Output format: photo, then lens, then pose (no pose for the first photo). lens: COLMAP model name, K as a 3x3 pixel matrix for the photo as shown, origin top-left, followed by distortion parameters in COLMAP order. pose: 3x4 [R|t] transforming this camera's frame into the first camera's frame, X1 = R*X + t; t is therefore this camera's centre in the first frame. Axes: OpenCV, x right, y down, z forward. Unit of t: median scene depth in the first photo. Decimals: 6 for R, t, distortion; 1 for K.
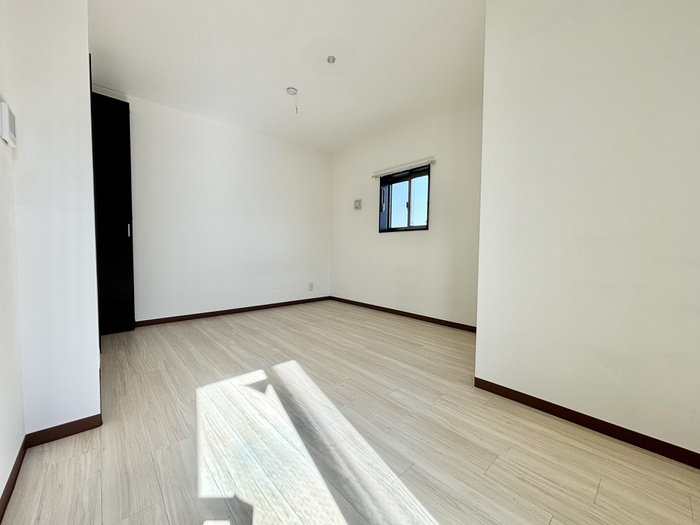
lens RADIAL K [[284.2, 0, 350.0], [0, 284.2, 262.5], [0, 0, 1]] dist [-0.000492, 0.000032]
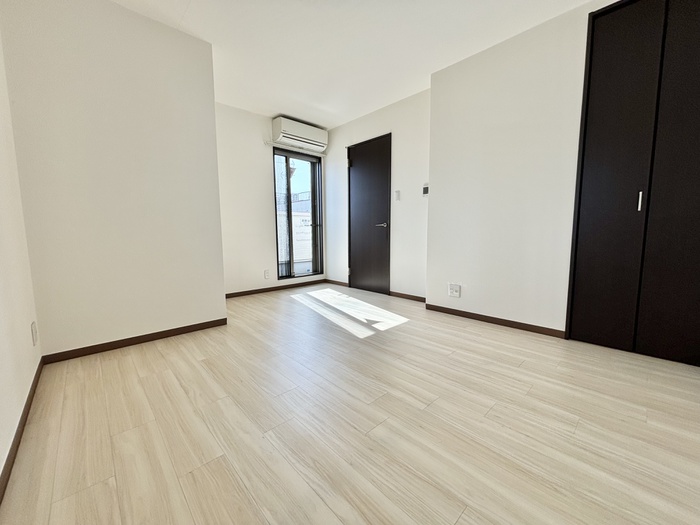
lens RADIAL K [[284.2, 0, 350.0], [0, 284.2, 262.5], [0, 0, 1]] dist [-0.000492, 0.000032]
pose [[-0.999613, 0.001292, -0.027794, -0.121048], [-0.003180, 0.987074, 0.160235, -0.087113], [0.027642, 0.160261, -0.986688, 1.848638]]
